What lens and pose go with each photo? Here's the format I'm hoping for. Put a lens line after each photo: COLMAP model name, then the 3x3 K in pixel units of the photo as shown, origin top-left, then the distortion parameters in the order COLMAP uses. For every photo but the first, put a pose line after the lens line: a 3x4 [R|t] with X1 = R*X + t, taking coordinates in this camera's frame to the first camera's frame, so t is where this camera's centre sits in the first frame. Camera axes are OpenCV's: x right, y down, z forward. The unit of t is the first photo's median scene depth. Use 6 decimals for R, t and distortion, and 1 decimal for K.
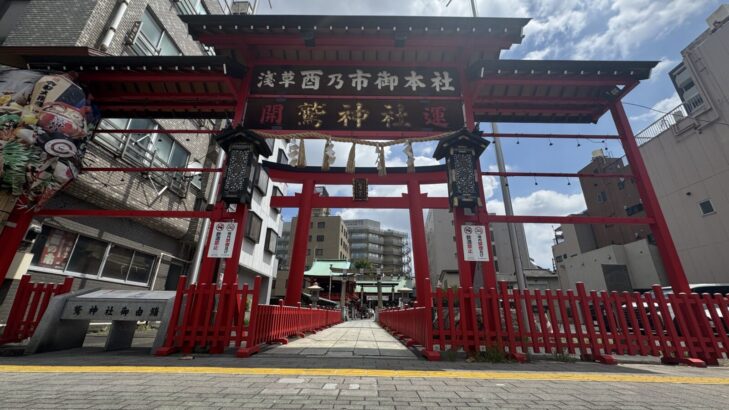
lens RADIAL K [[288.1, 0, 365.0], [0, 288.1, 205.5], [0, 0, 1]] dist [-0.000849, 0.000293]
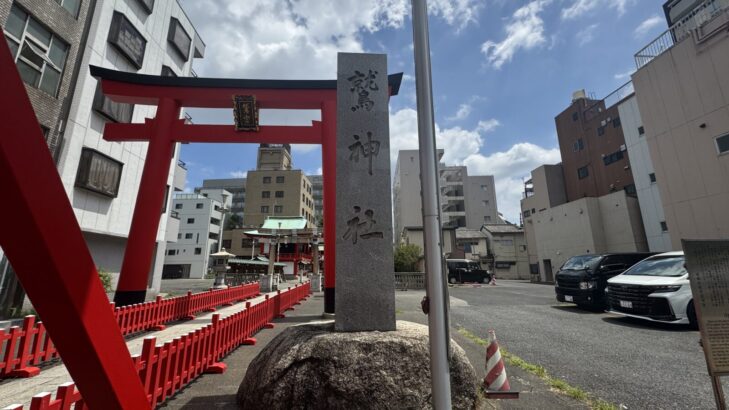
lens RADIAL K [[288.1, 0, 365.2], [0, 288.1, 205.1], [0, 0, 1]] dist [-0.000849, 0.000293]
pose [[0.997145, -0.009535, 0.074902, 0.085449], [-0.001658, 0.988990, 0.147972, 0.021877], [-0.075489, -0.147674, 0.986151, 0.128751]]
